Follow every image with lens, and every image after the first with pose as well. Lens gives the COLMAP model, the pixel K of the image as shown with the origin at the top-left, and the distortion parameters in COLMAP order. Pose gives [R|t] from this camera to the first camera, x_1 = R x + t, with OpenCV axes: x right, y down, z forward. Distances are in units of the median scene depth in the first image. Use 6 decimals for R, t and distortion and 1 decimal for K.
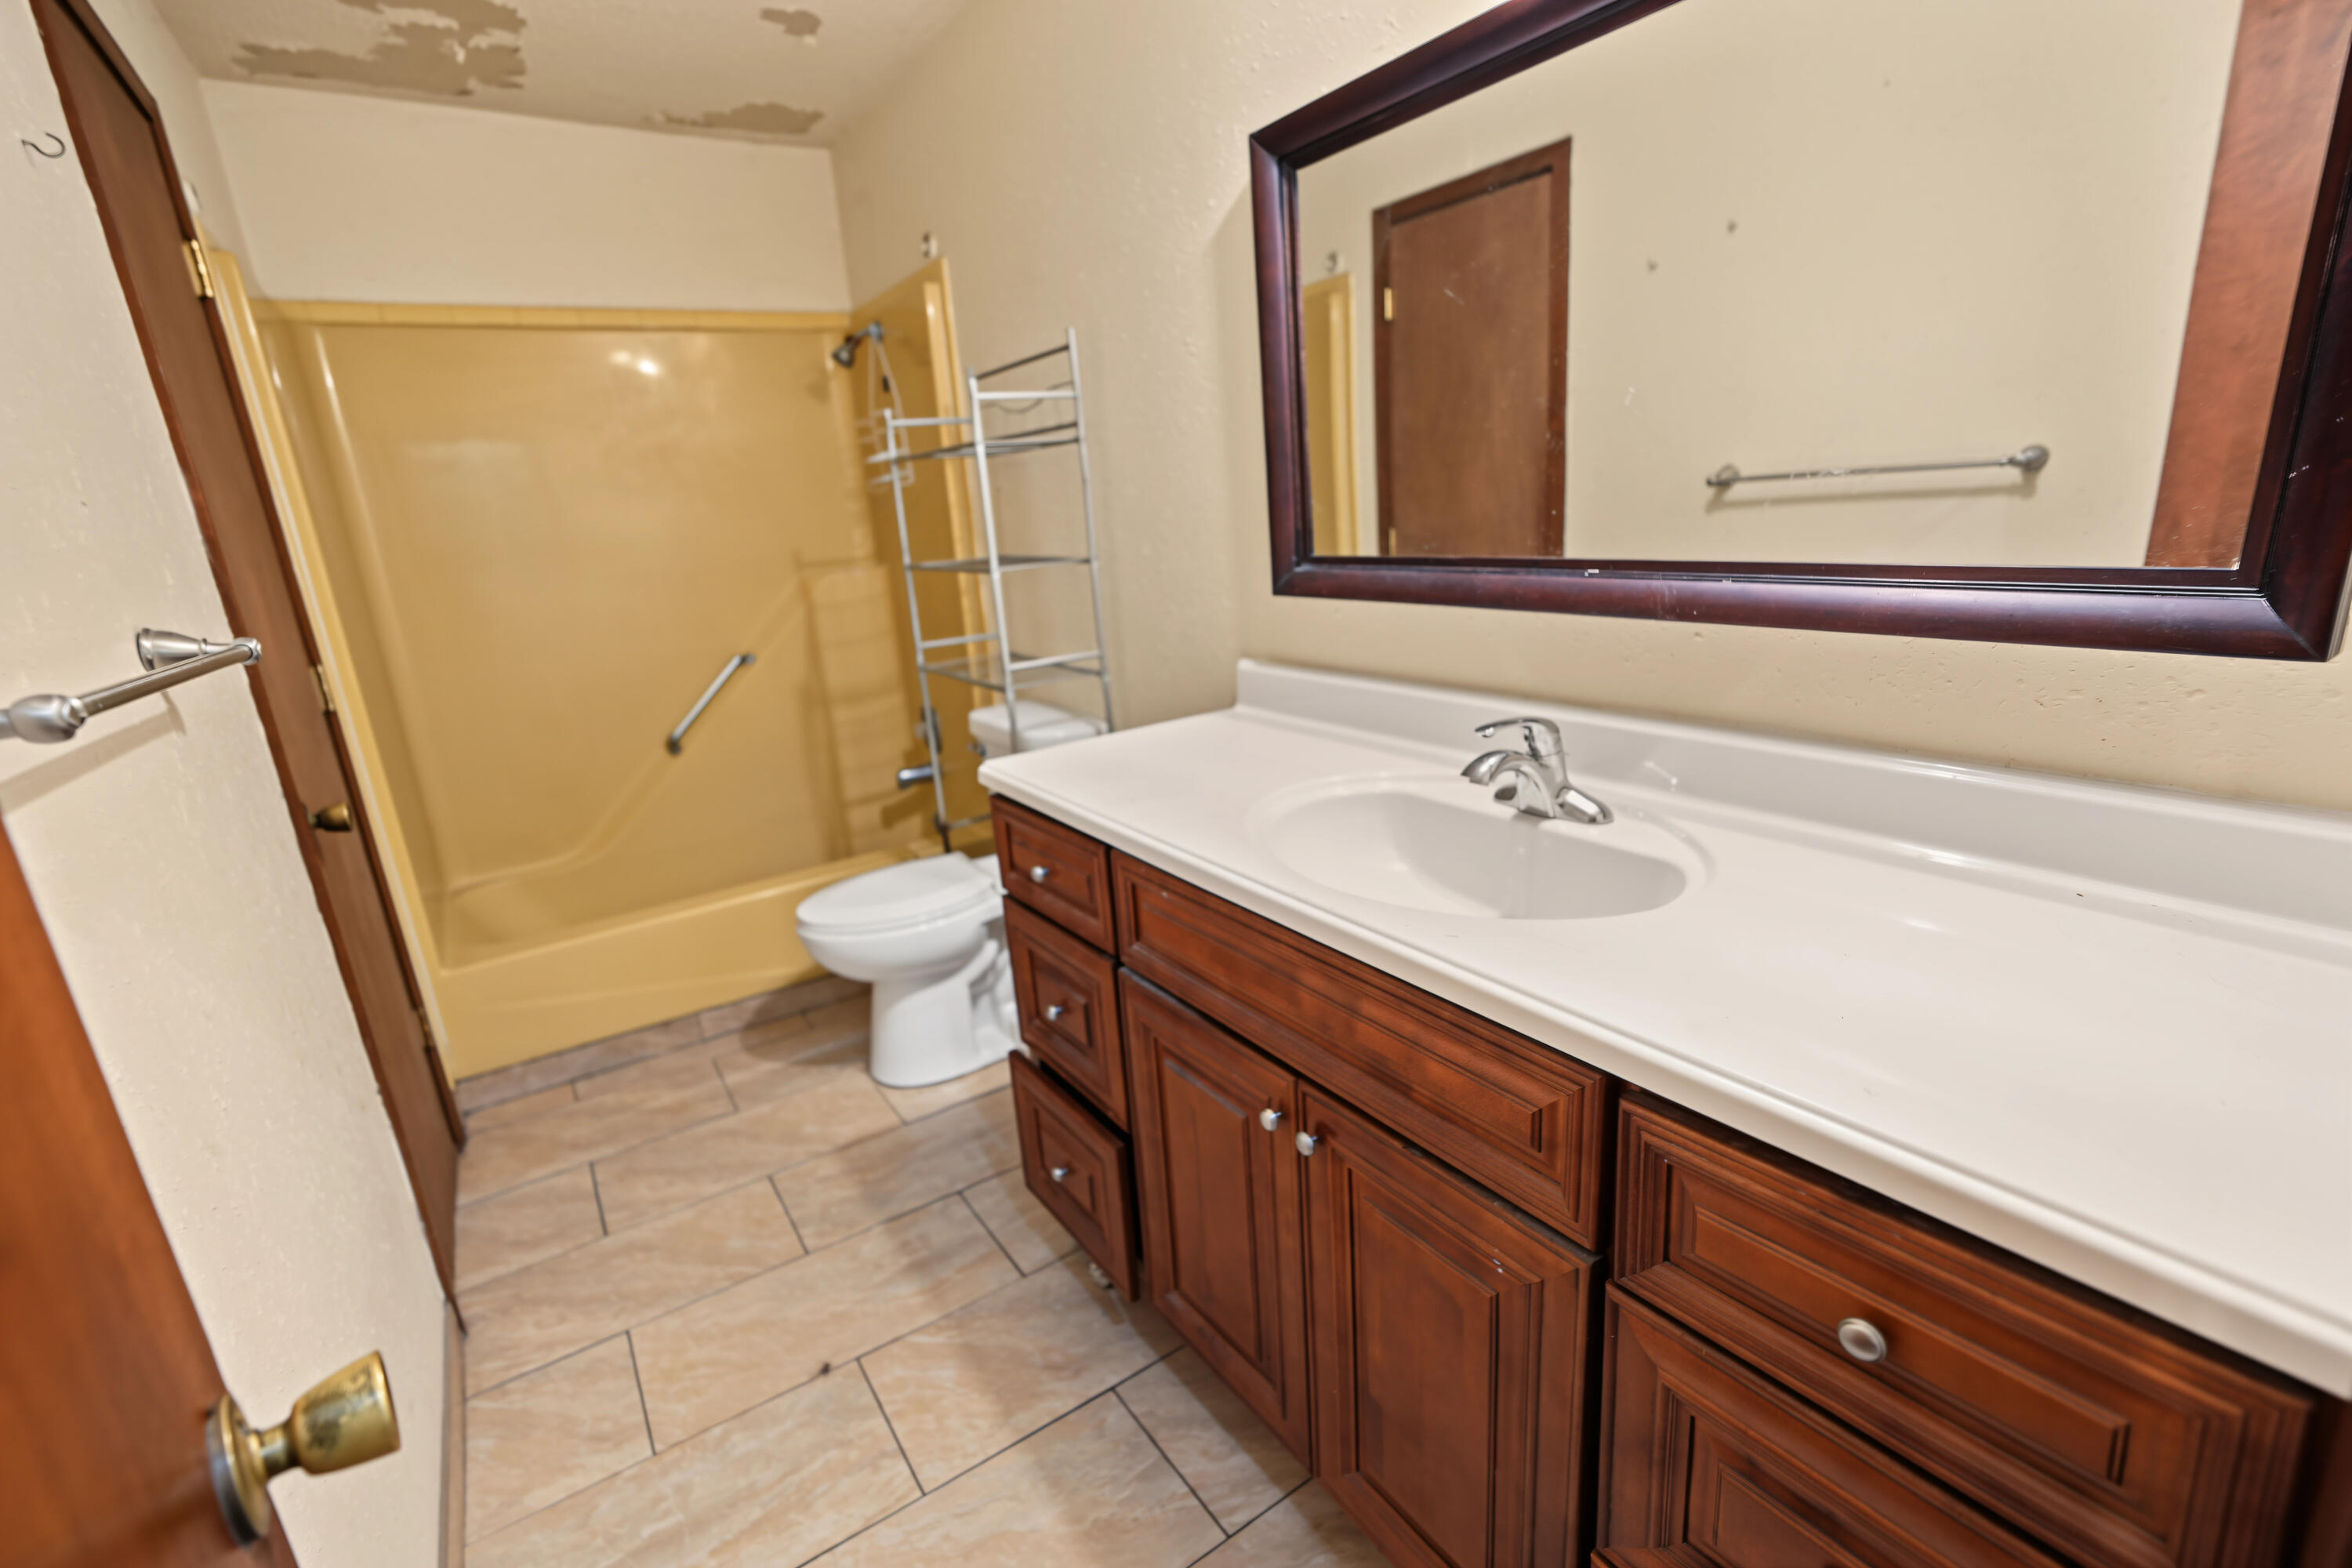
lens RADIAL K [[1052.5, 0, 1178.6], [0, 1052.5, 791.7], [0, 0, 1]] dist [-0.016173, 0.004674]
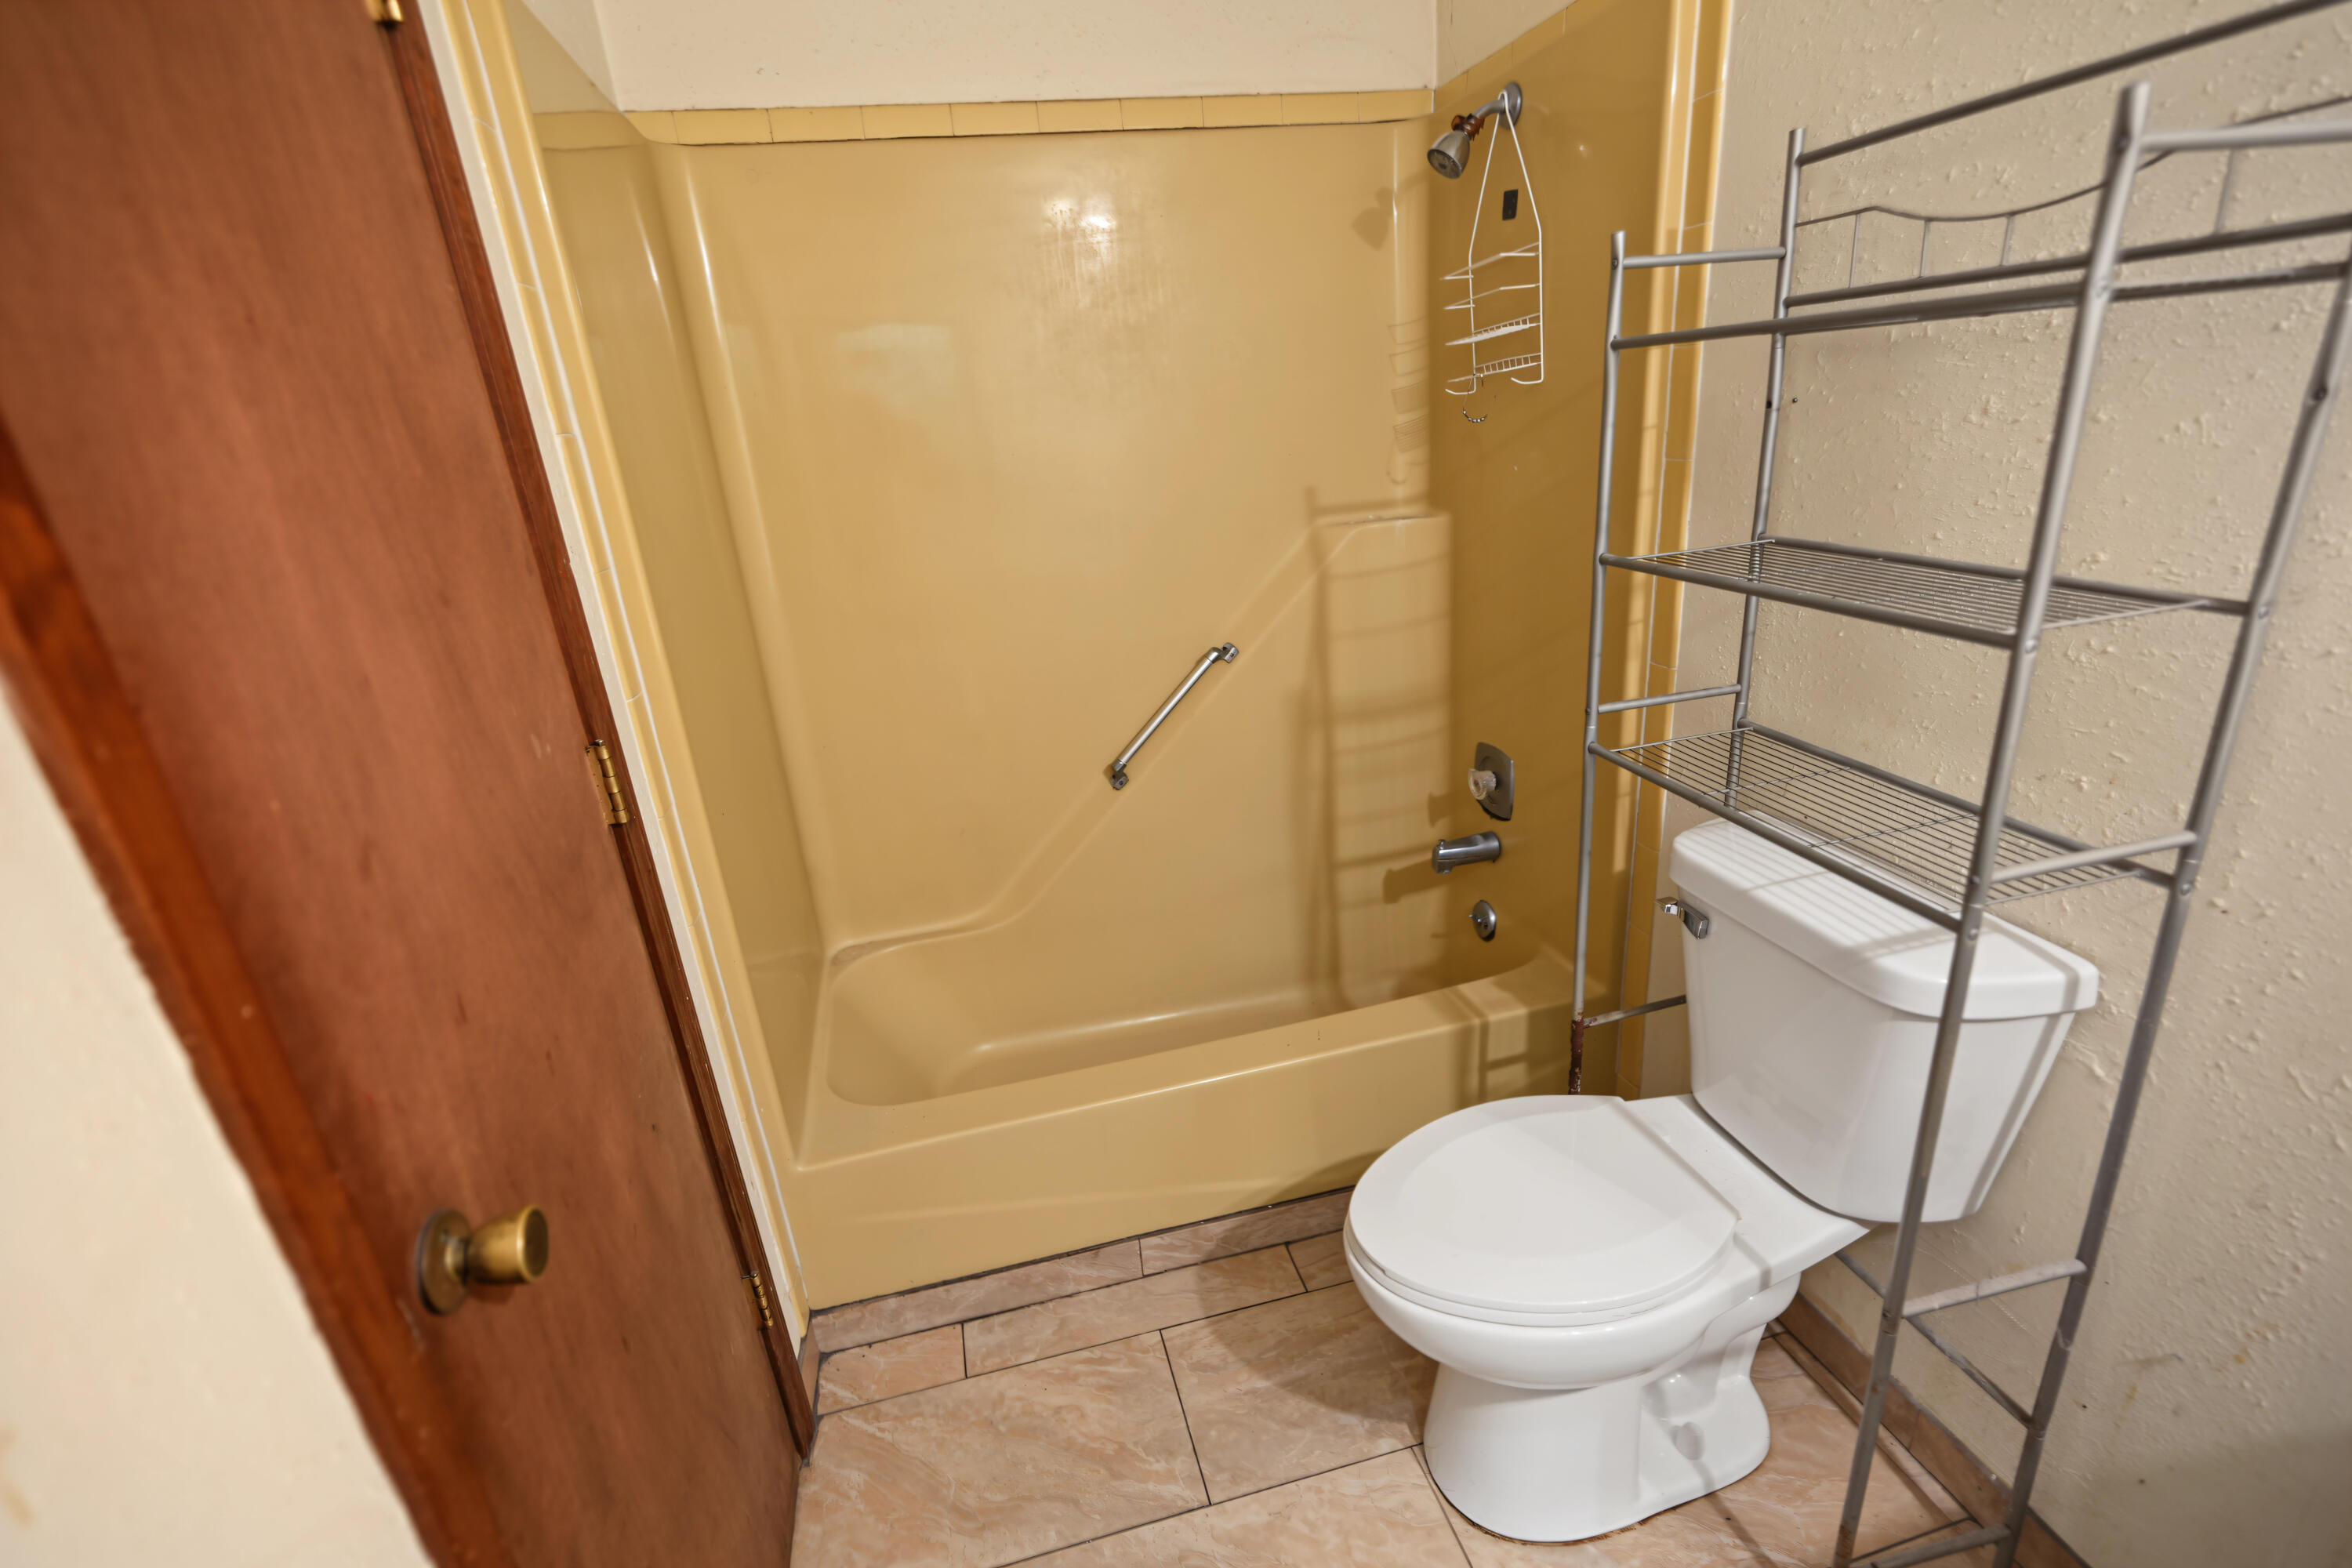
lens RADIAL K [[1052.5, 0, 1177.1], [0, 1052.5, 798.5], [0, 0, 1]] dist [-0.016173, 0.004674]
pose [[0.941798, 0.116386, -0.315389, -0.378911], [-0.081150, 0.989123, 0.122682, -0.198898], [0.326237, -0.089947, 0.940999, 0.607441]]
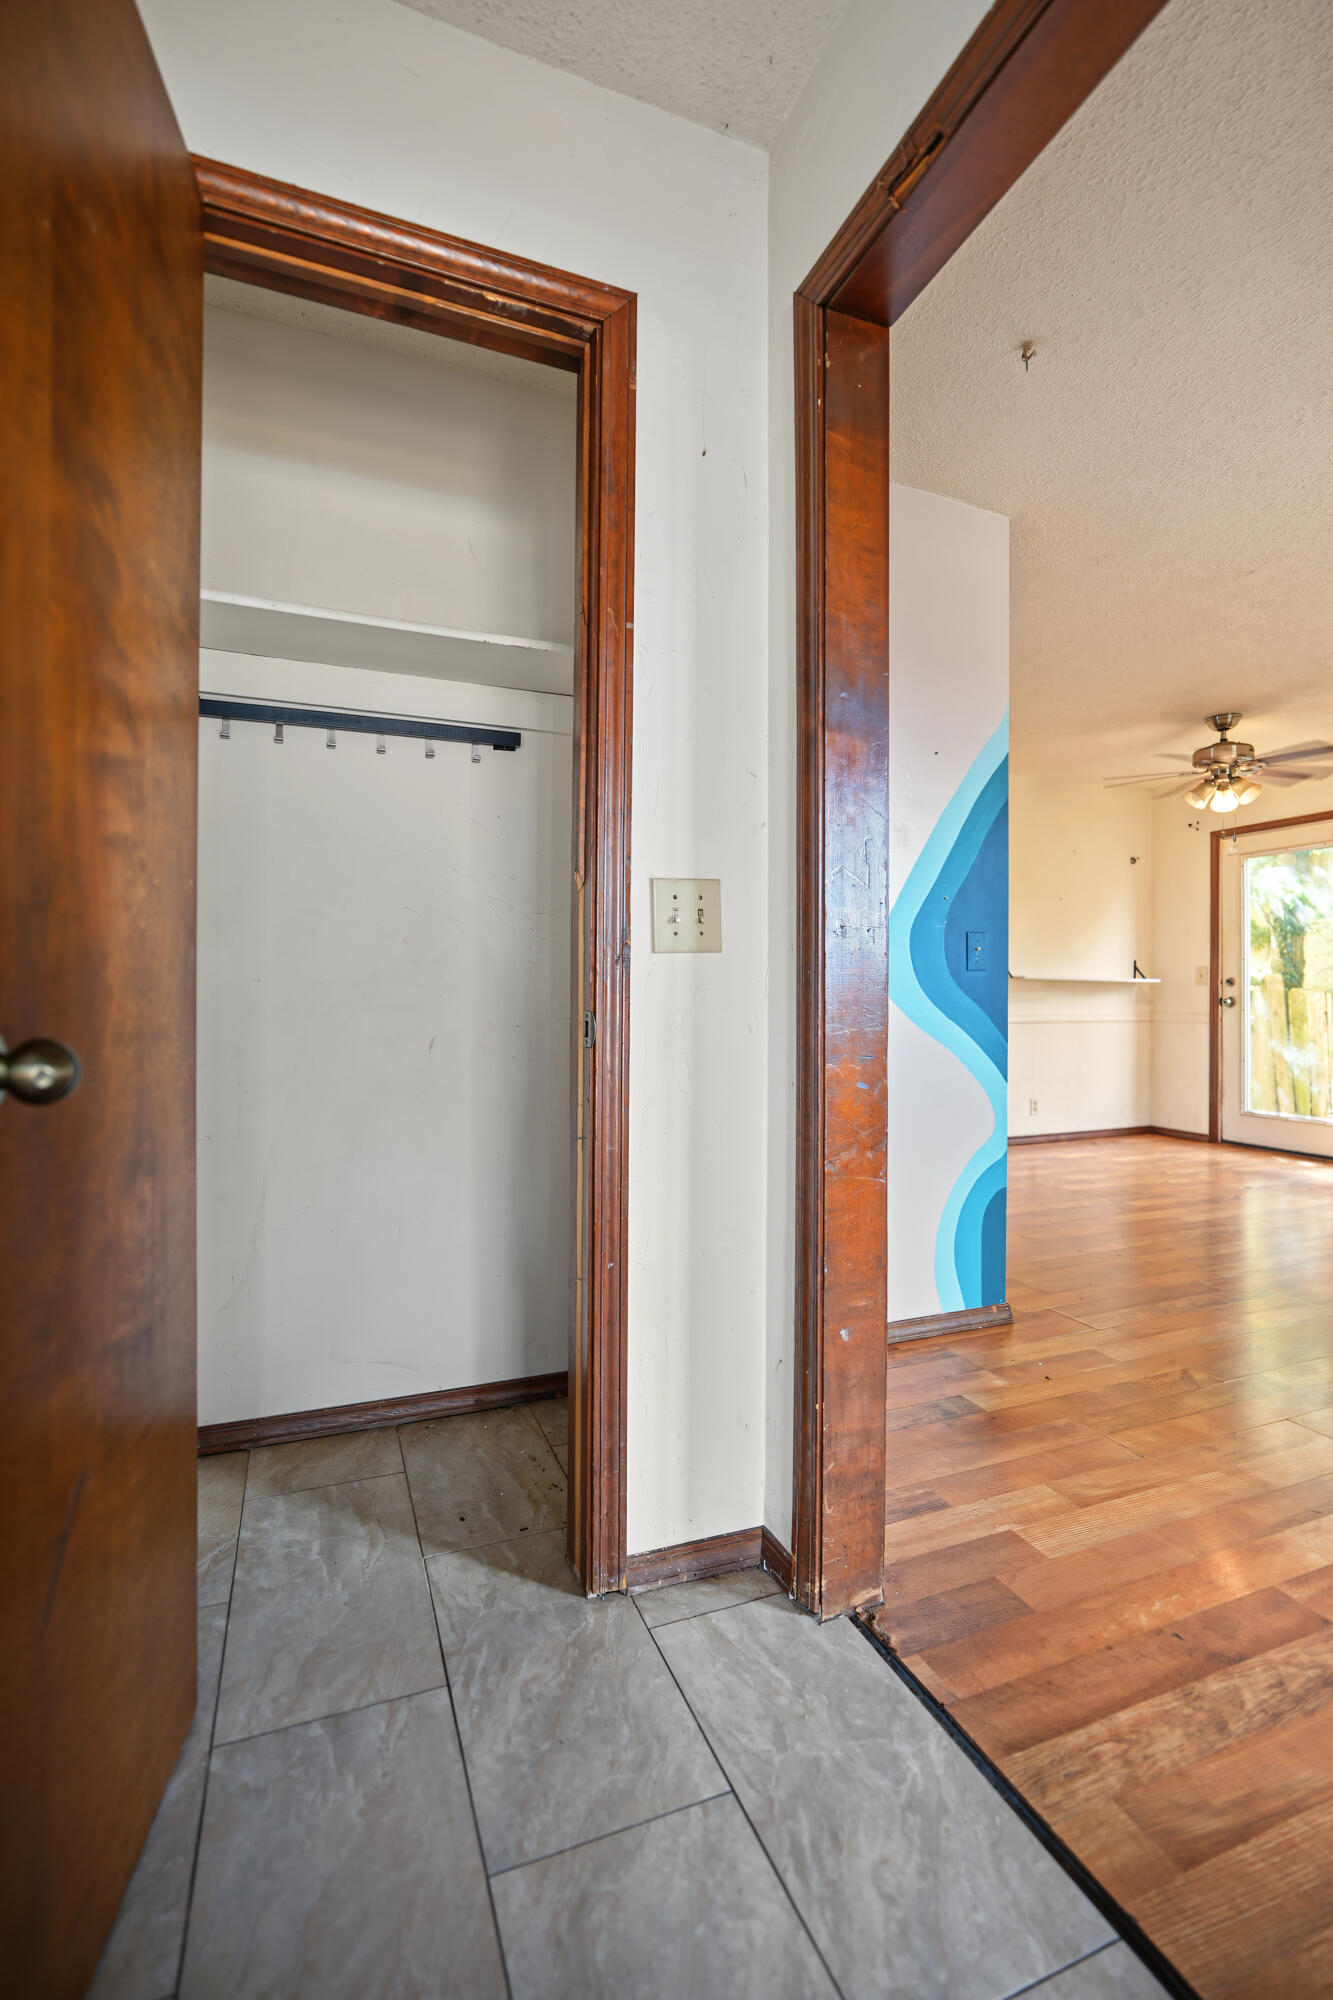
lens RADIAL K [[895.0, 0, 670.4], [0, 895.0, 994.3], [0, 0, 1]] dist [-0.016173, 0.004674]
pose [[0.198214, 0.078599, 0.977002, -1.221525], [0.245940, 0.960903, -0.127200, -0.071195], [-0.948802, 0.265496, 0.171133, 1.202874]]
